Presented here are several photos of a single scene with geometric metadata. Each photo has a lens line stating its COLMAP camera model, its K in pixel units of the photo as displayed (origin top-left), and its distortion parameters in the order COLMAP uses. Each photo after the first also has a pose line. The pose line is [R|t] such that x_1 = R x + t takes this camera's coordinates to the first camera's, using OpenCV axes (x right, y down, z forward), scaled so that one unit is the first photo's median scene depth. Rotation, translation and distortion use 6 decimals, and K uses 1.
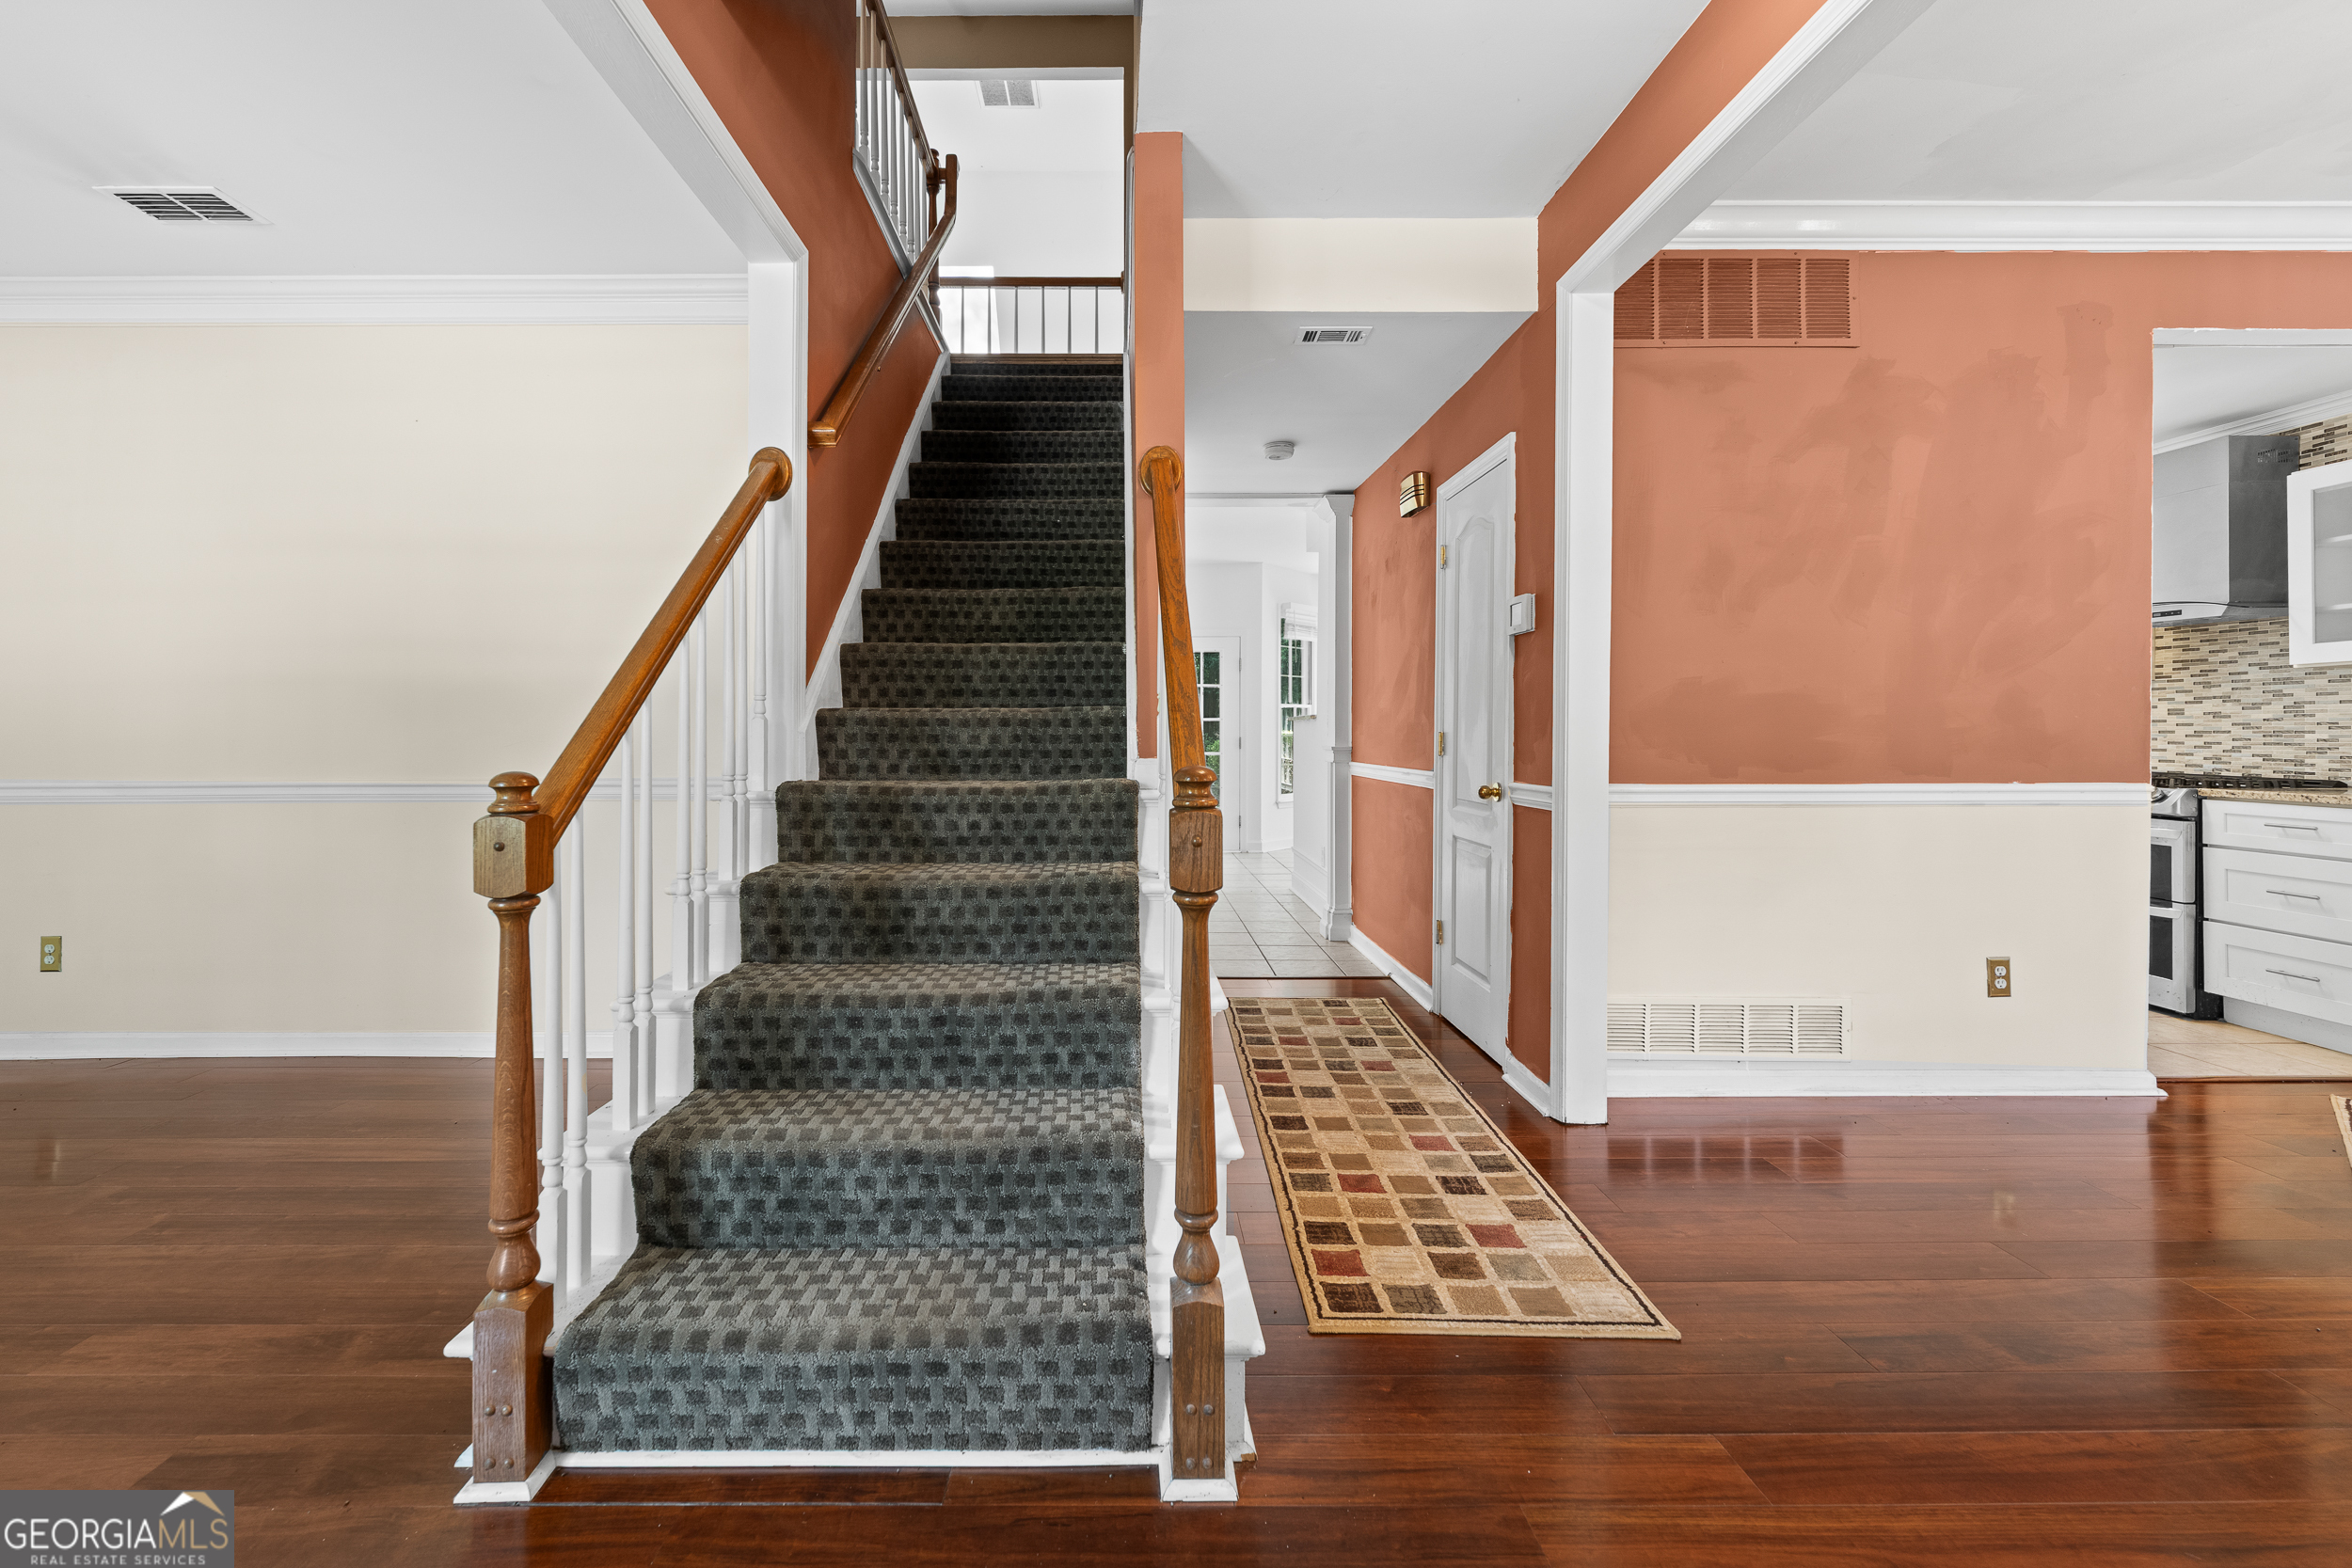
lens RADIAL K [[968.8, 0, 1108.5], [0, 968.8, 721.6], [0, 0, 1]] dist [-0.000483, -0.000335]
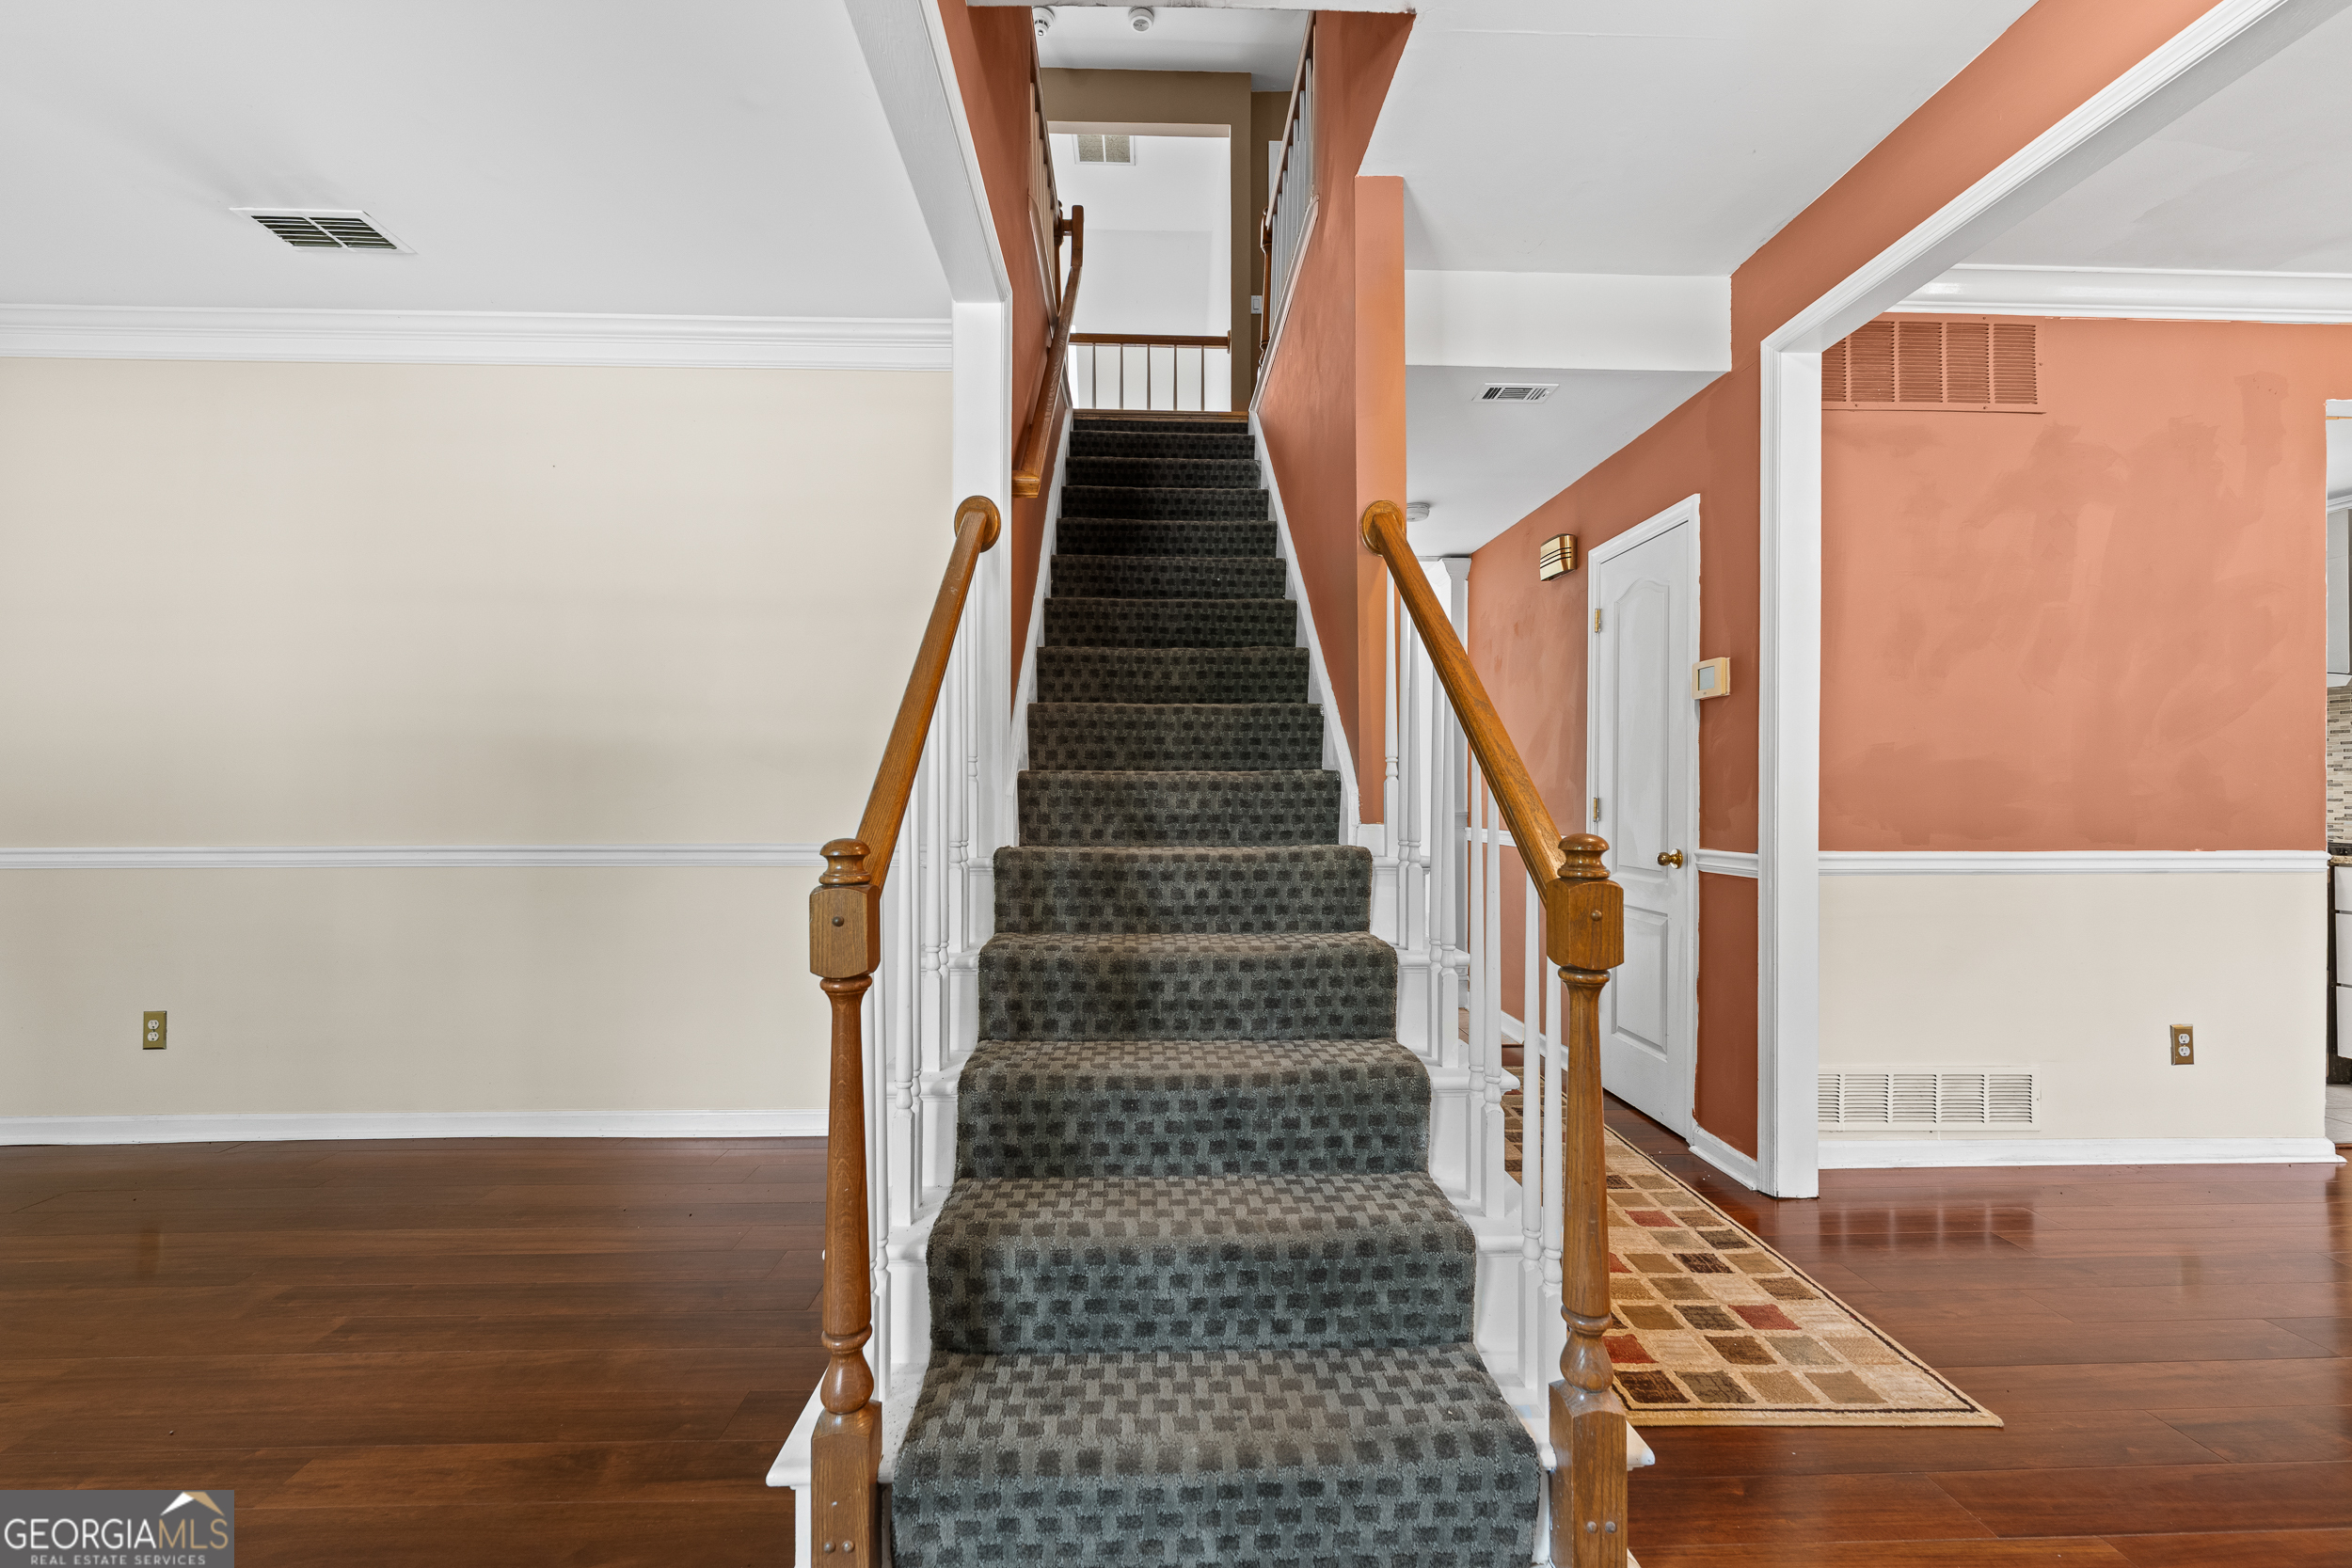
lens RADIAL K [[963.1, 0, 1159.9], [0, 963.1, 781.7], [0, 0, 1]] dist [-0.001534, -0.000152]
pose [[0.999419, 0.003921, 0.033864, -0.178759], [-0.003773, 0.999983, -0.004445, 0.000808], [-0.033881, 0.004315, 0.999417, 0.044493]]
